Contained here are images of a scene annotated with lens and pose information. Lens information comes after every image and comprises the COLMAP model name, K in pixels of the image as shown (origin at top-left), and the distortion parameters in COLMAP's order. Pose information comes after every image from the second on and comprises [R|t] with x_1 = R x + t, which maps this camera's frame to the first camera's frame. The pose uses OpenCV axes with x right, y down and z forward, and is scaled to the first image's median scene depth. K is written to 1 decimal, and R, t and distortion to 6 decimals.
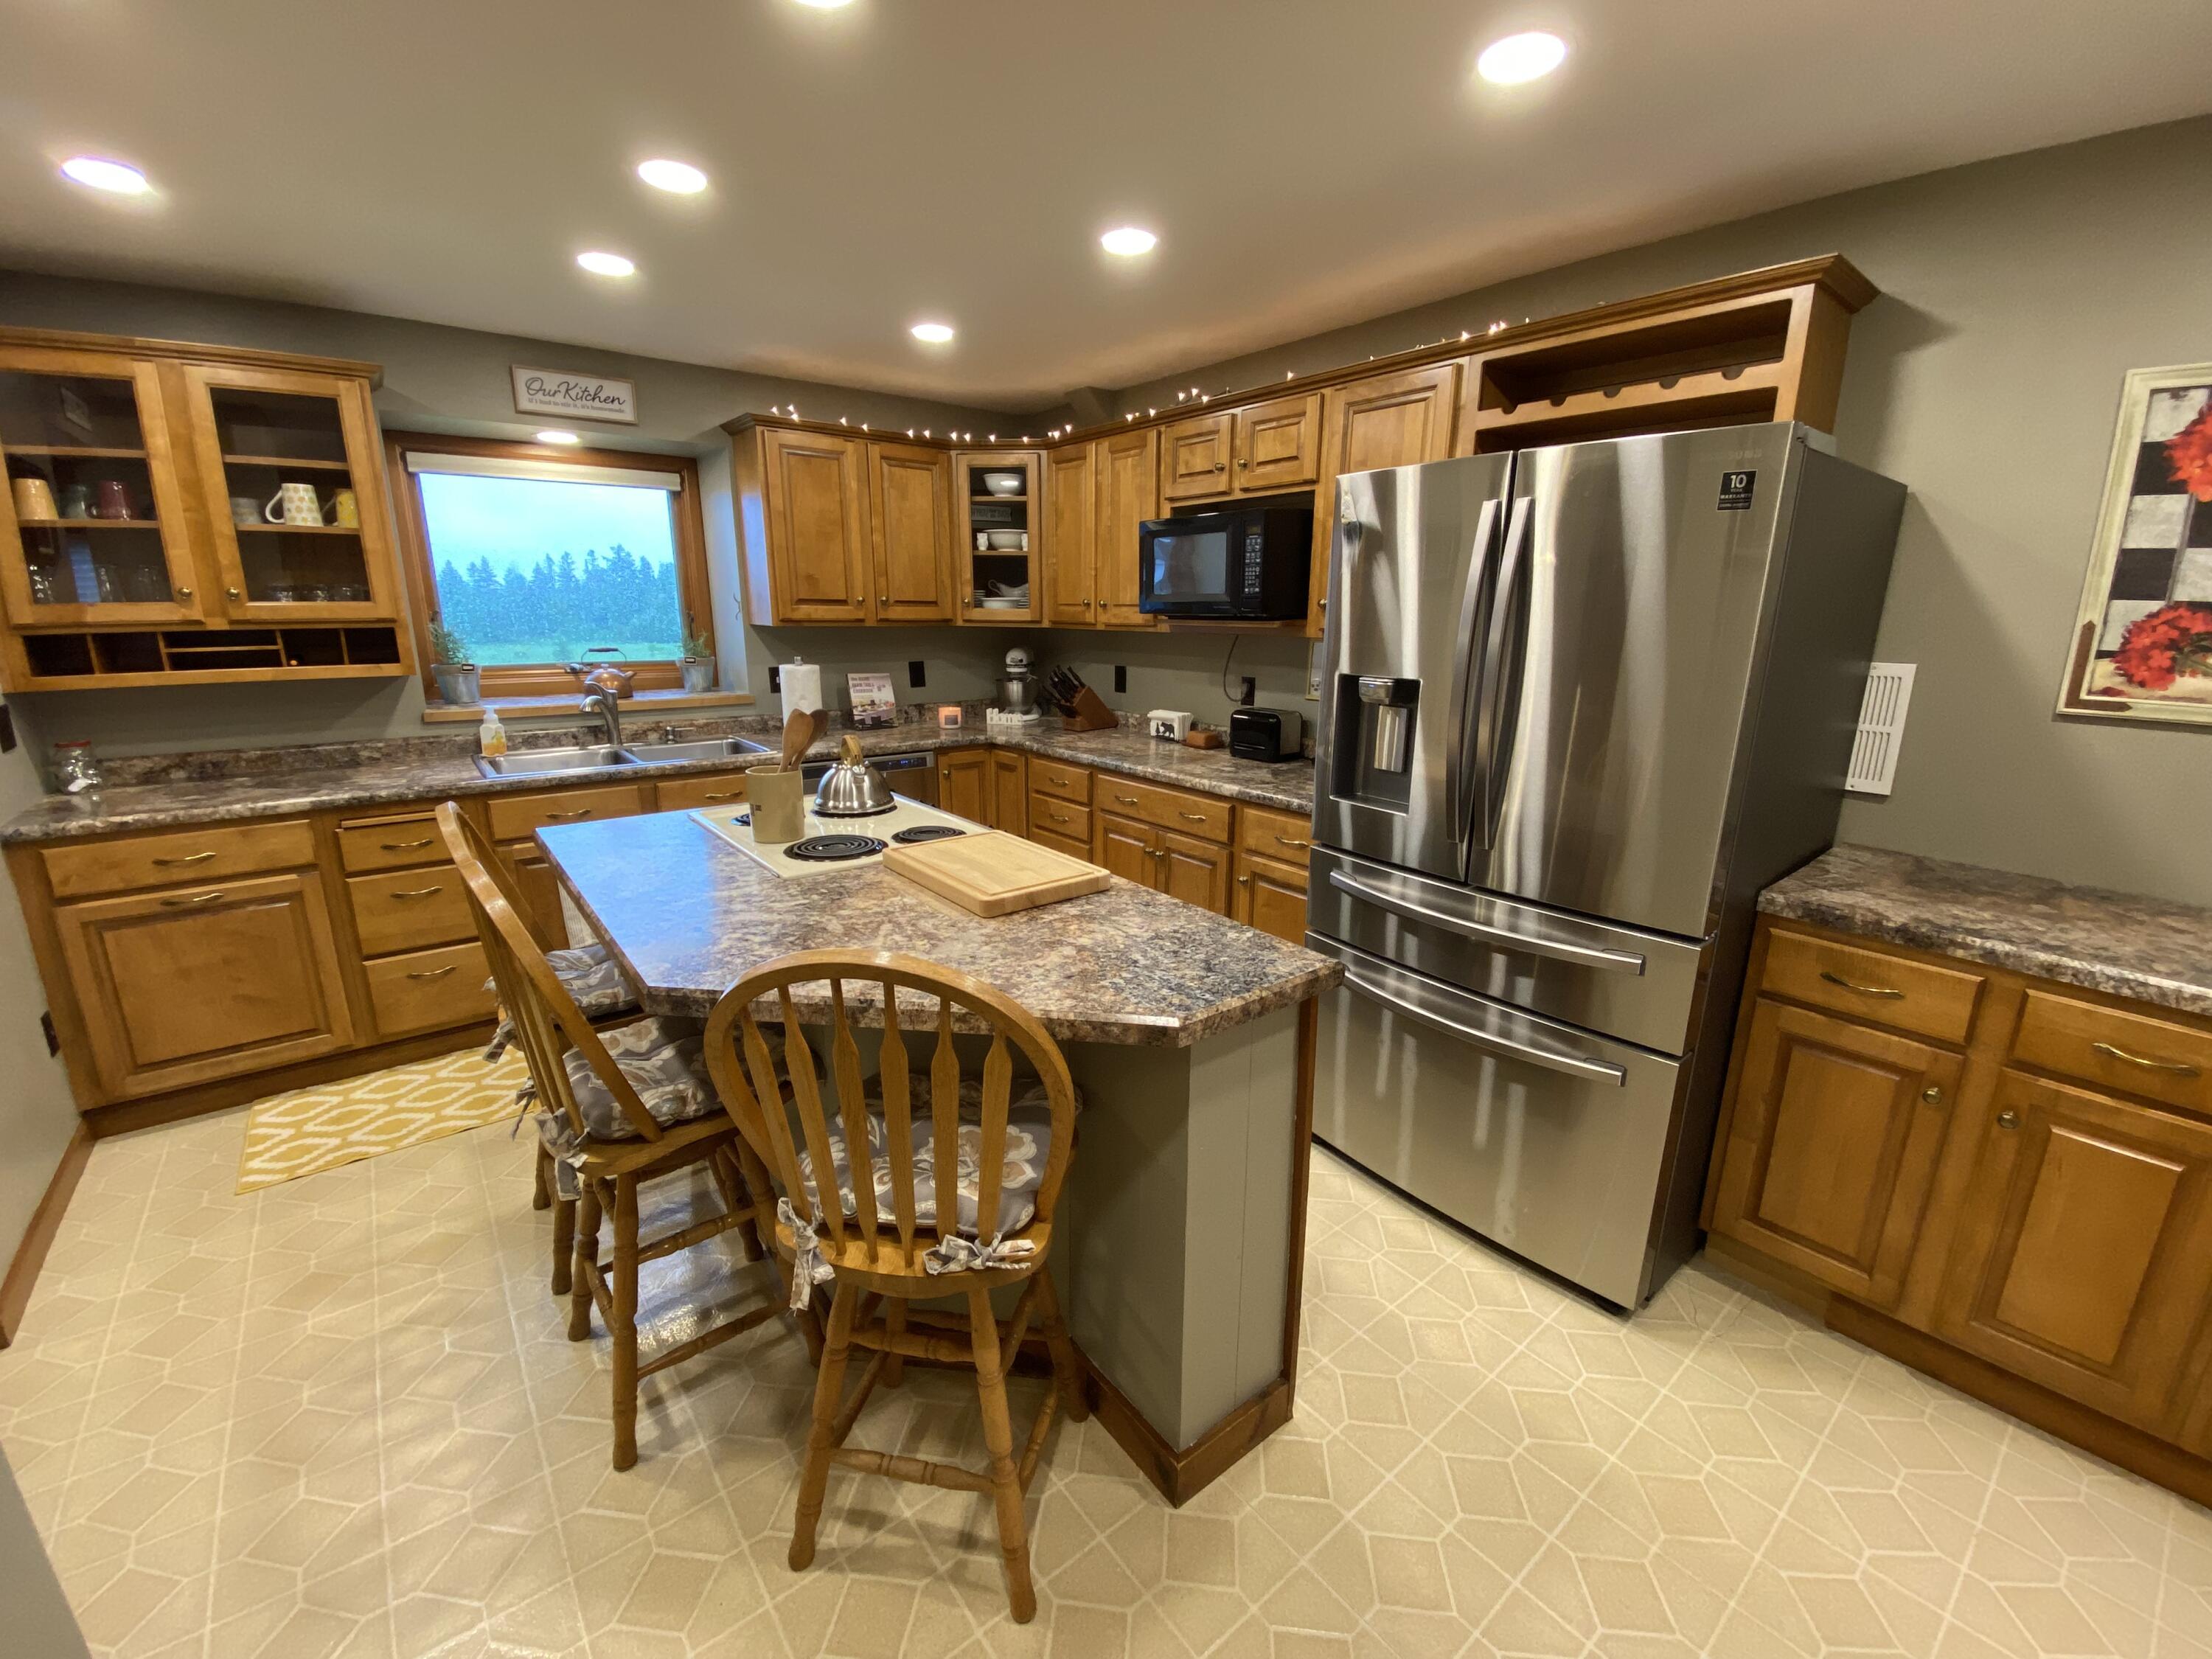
lens RADIAL K [[894.1, 0, 1126.6], [0, 894.1, 831.2], [0, 0, 1]] dist [-0.003175, -0.007259]
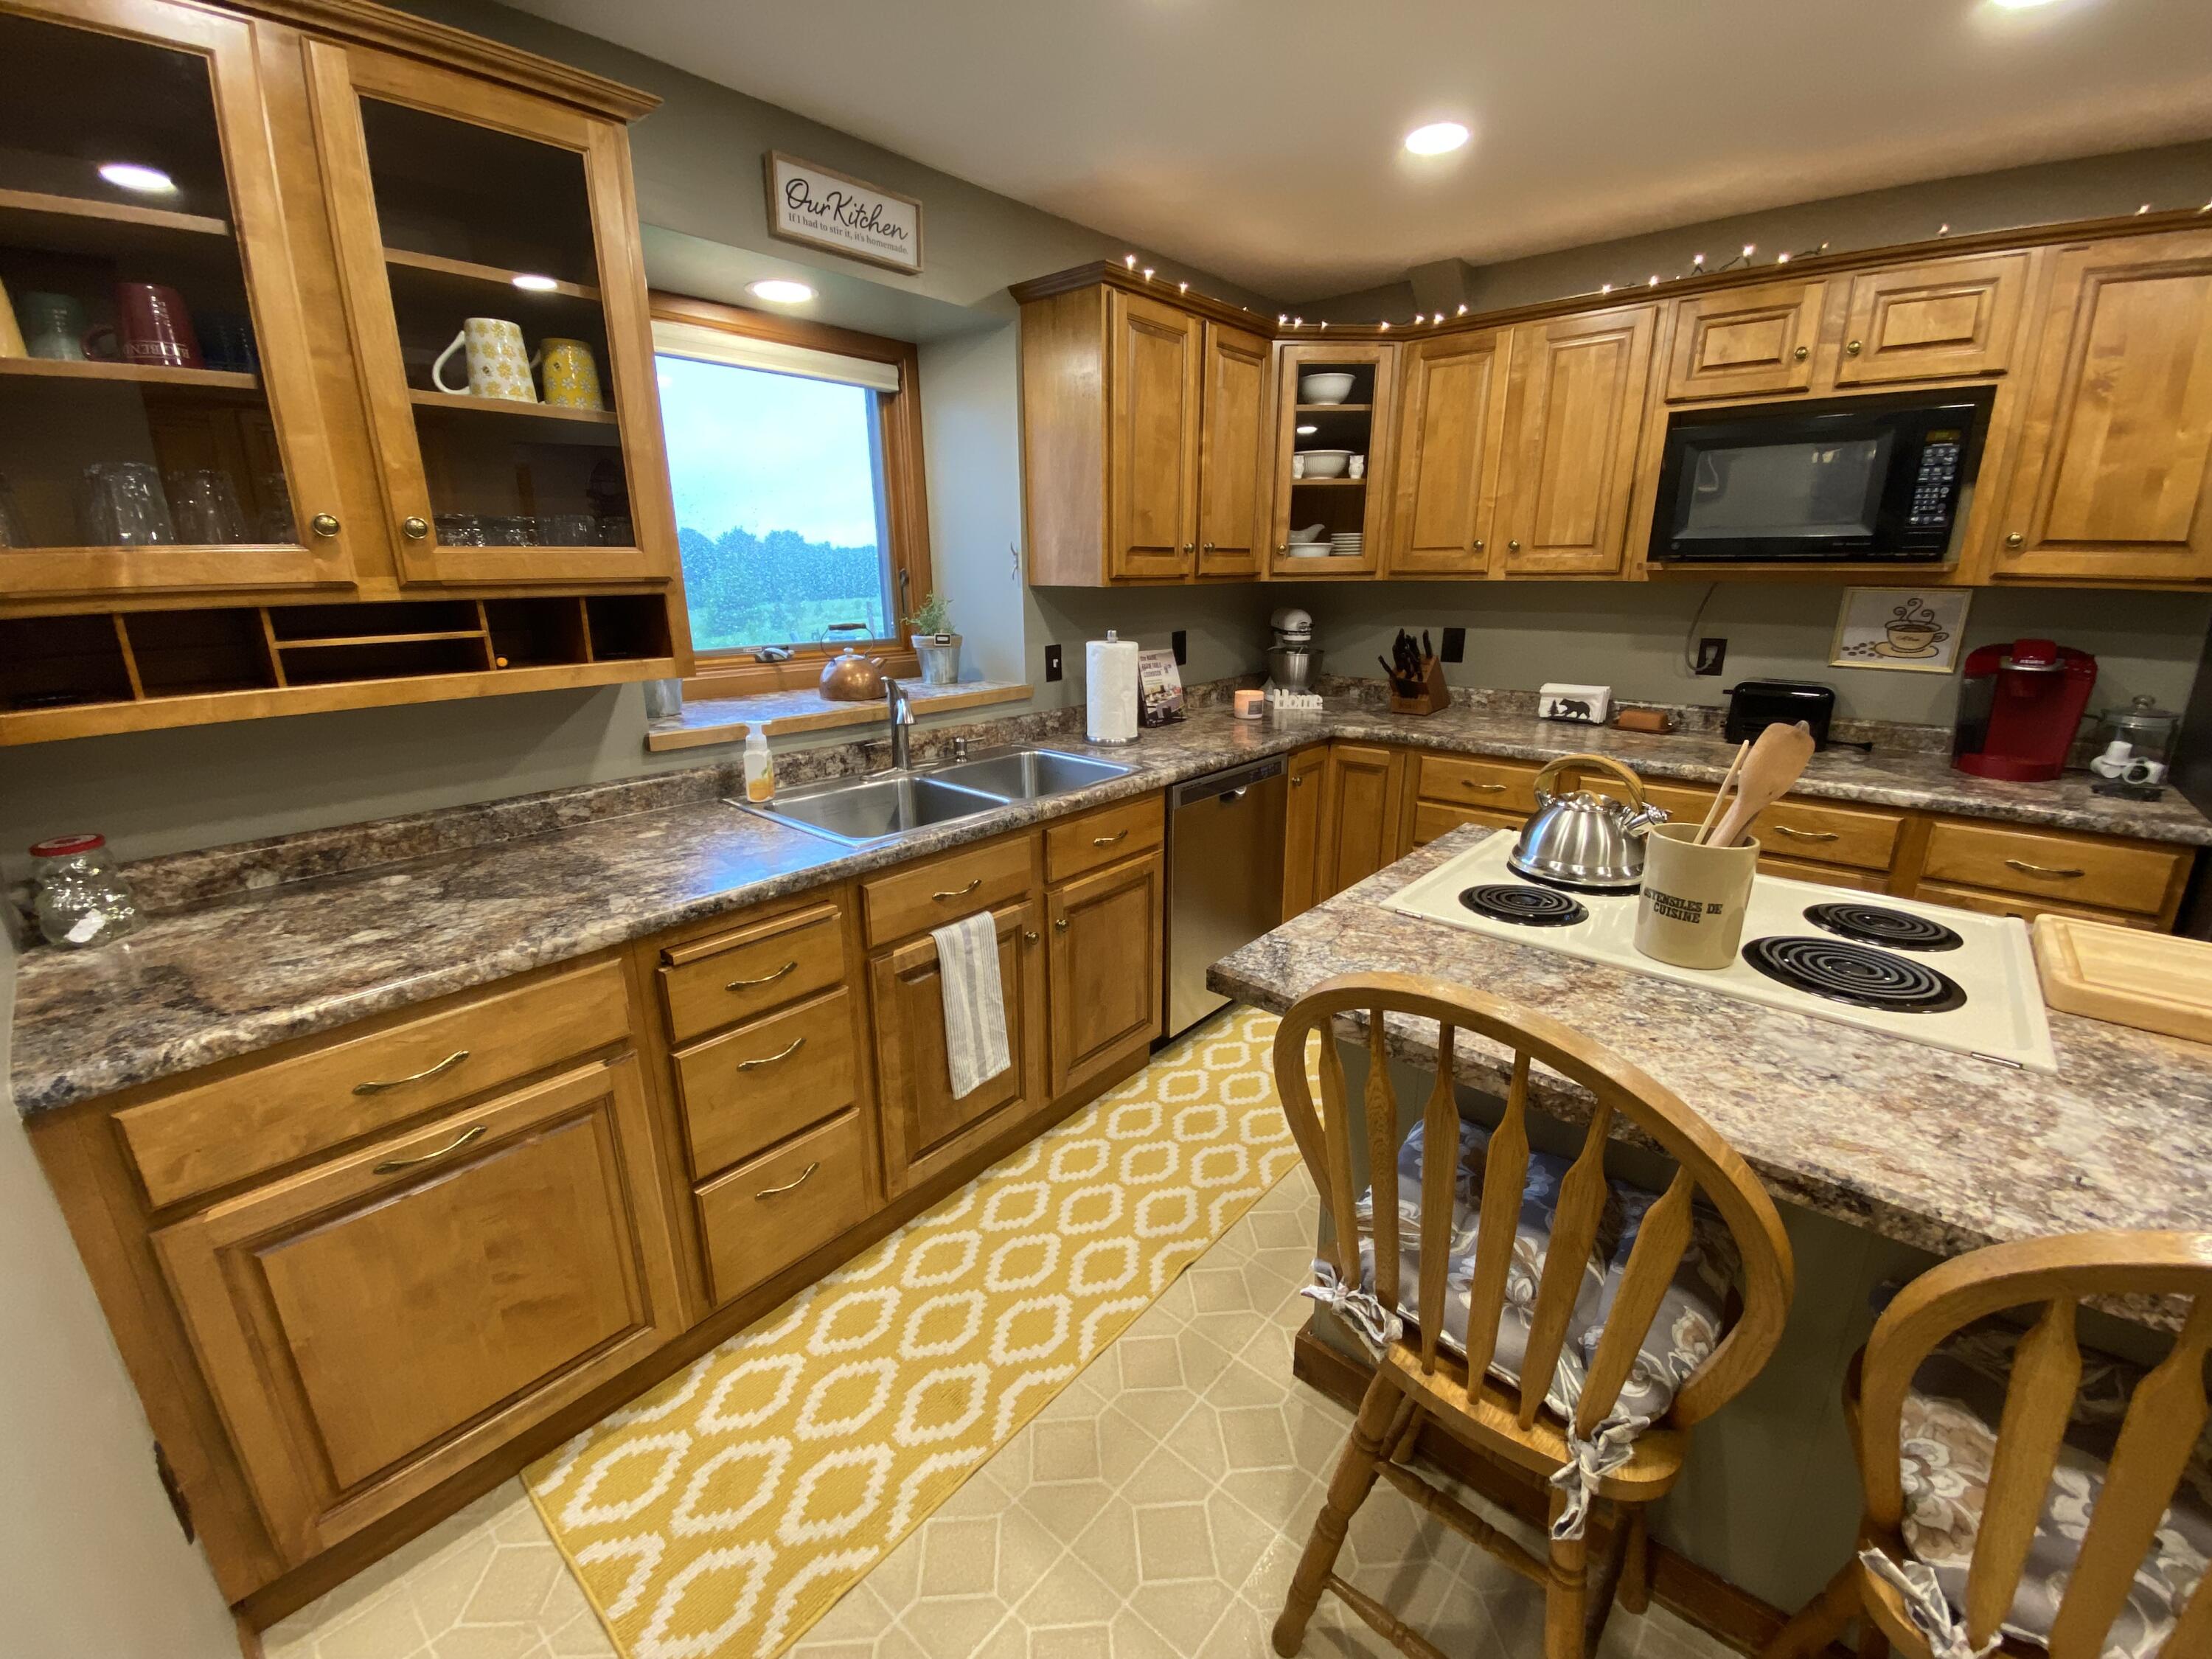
lens RADIAL K [[894.1, 0, 1123.8], [0, 894.1, 827.6], [0, 0, 1]] dist [-0.003175, -0.007259]
pose [[0.985602, -0.061878, 0.157350, -0.644763], [0.055912, 0.997549, 0.042070, -0.088802], [-0.159568, -0.032667, 0.986646, 0.392597]]
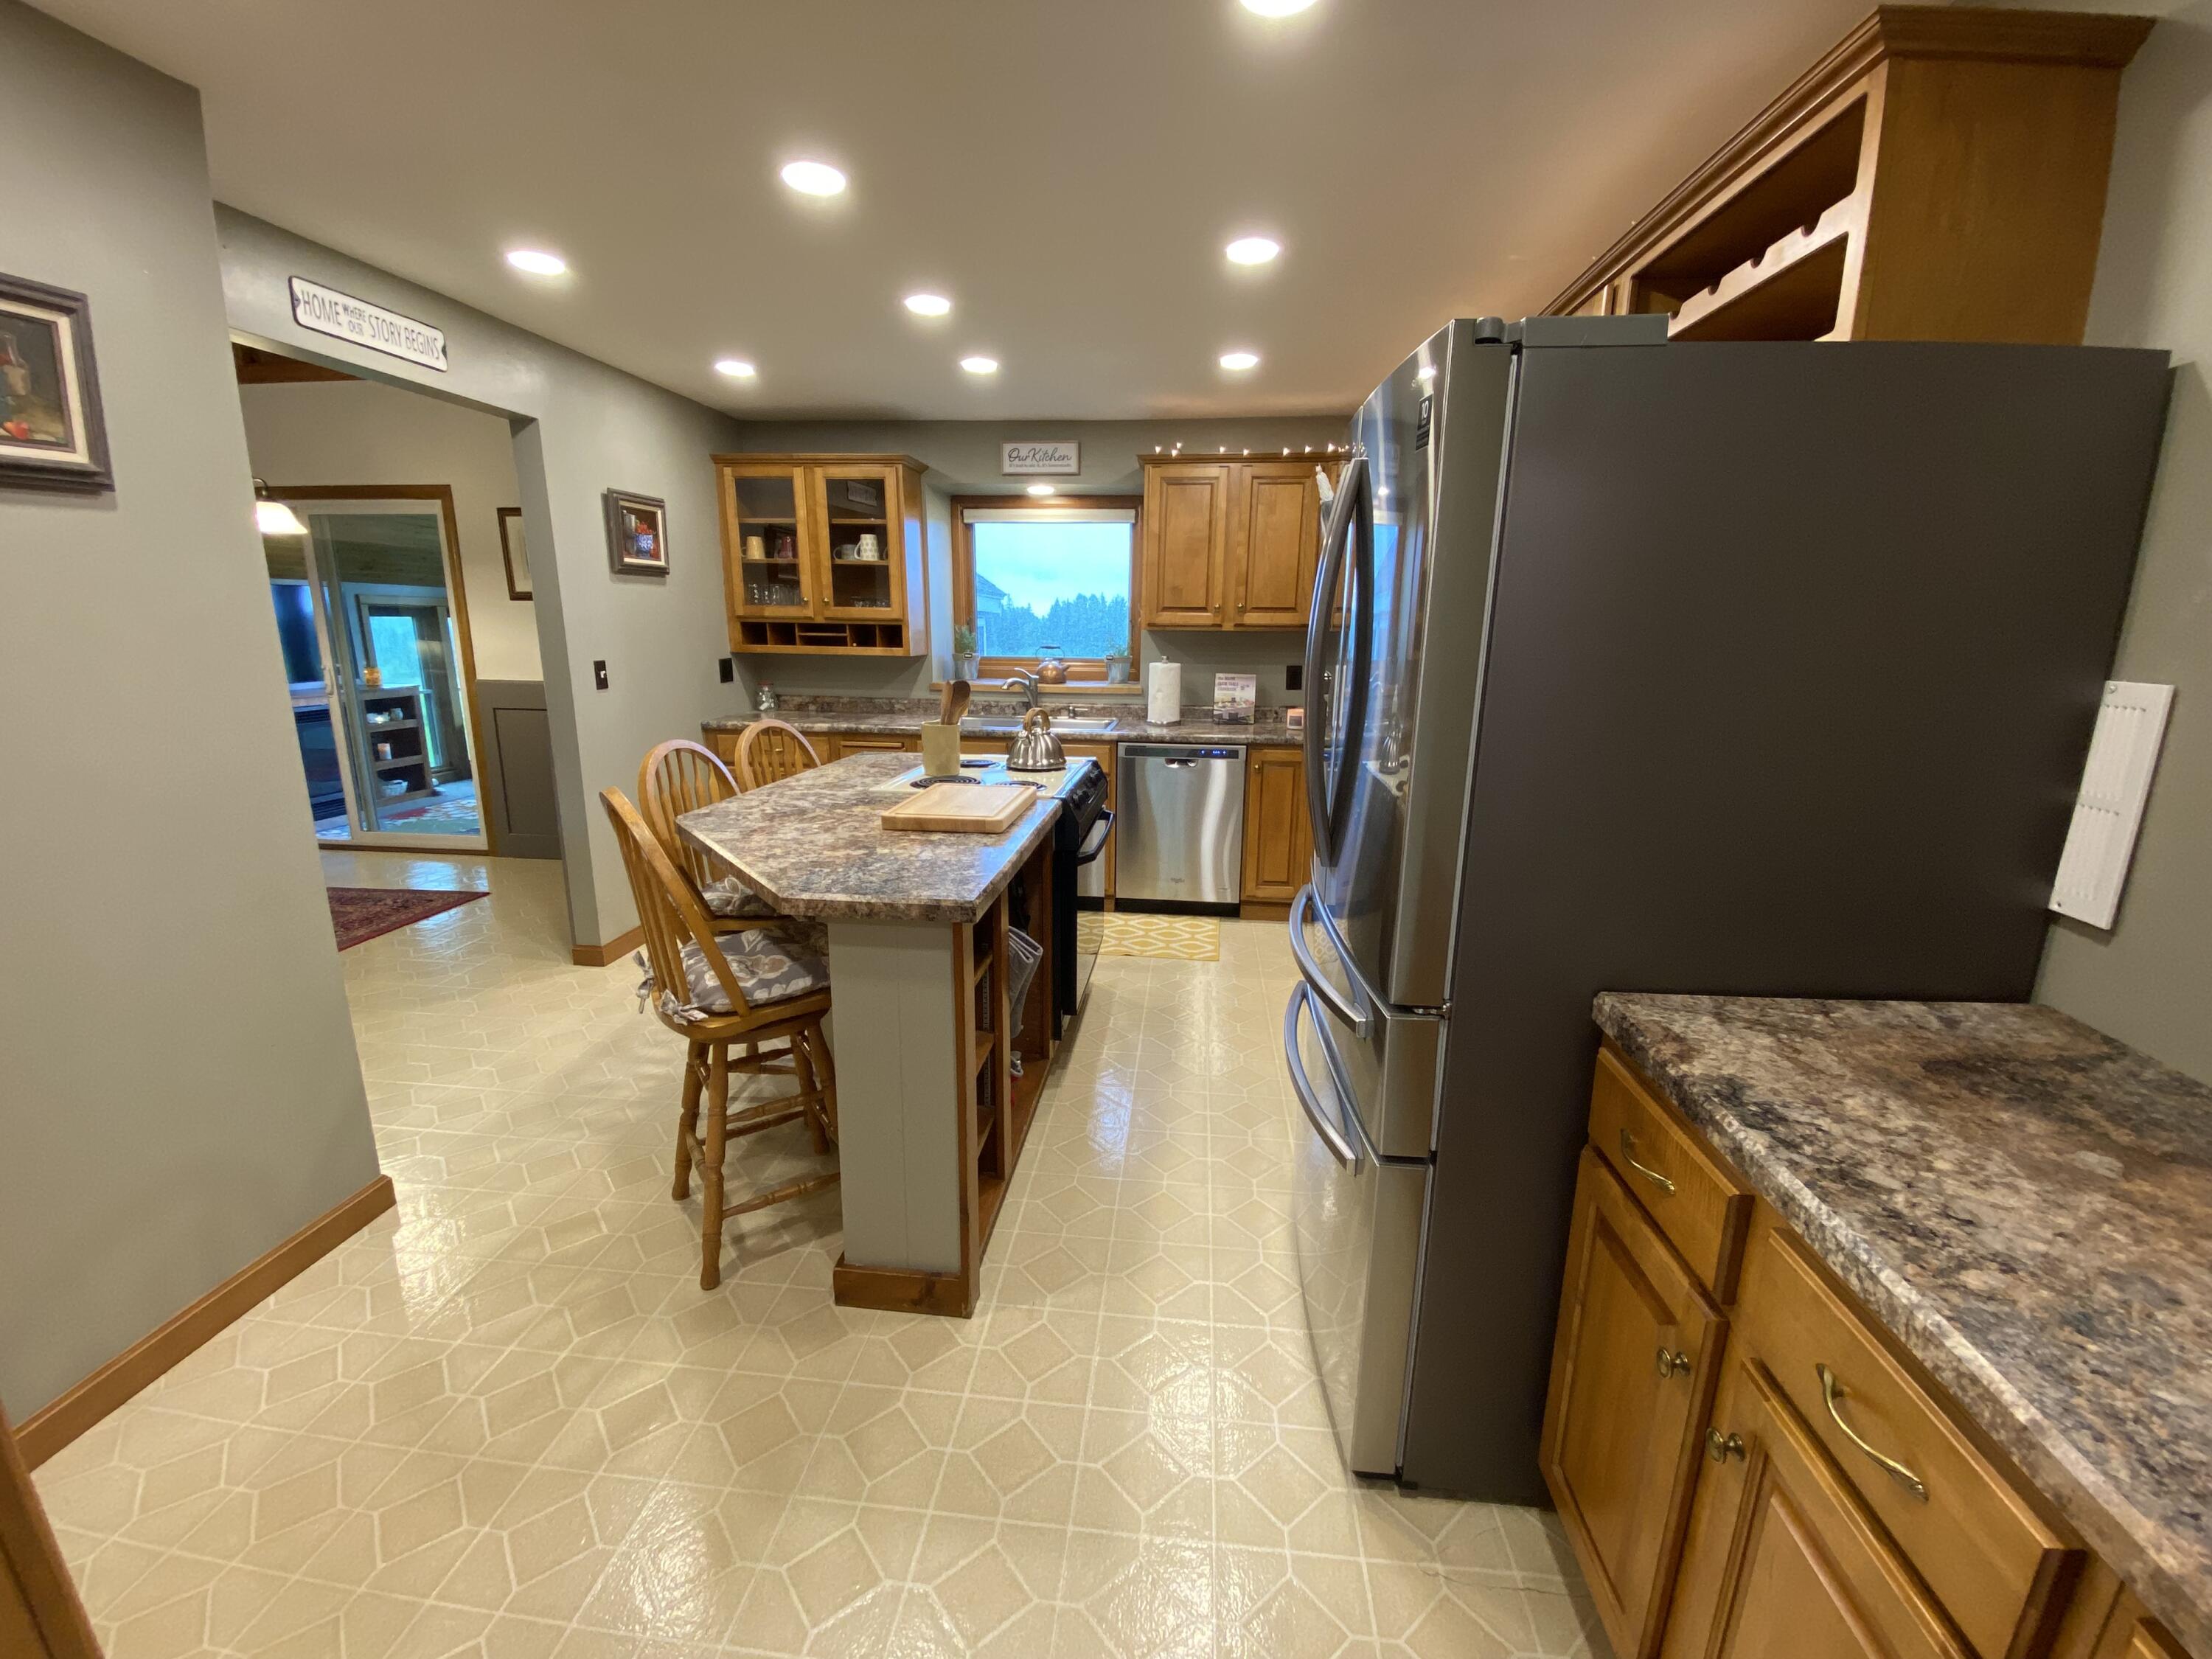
lens RADIAL K [[894.1, 0, 1121.6], [0, 894.1, 836.0], [0, 0, 1]] dist [-0.003175, -0.007259]
pose [[0.715847, 0.163065, -0.678950, 0.572450], [-0.178187, 0.982817, 0.048175, -0.010671], [0.675139, 0.086494, 0.732603, 0.157527]]
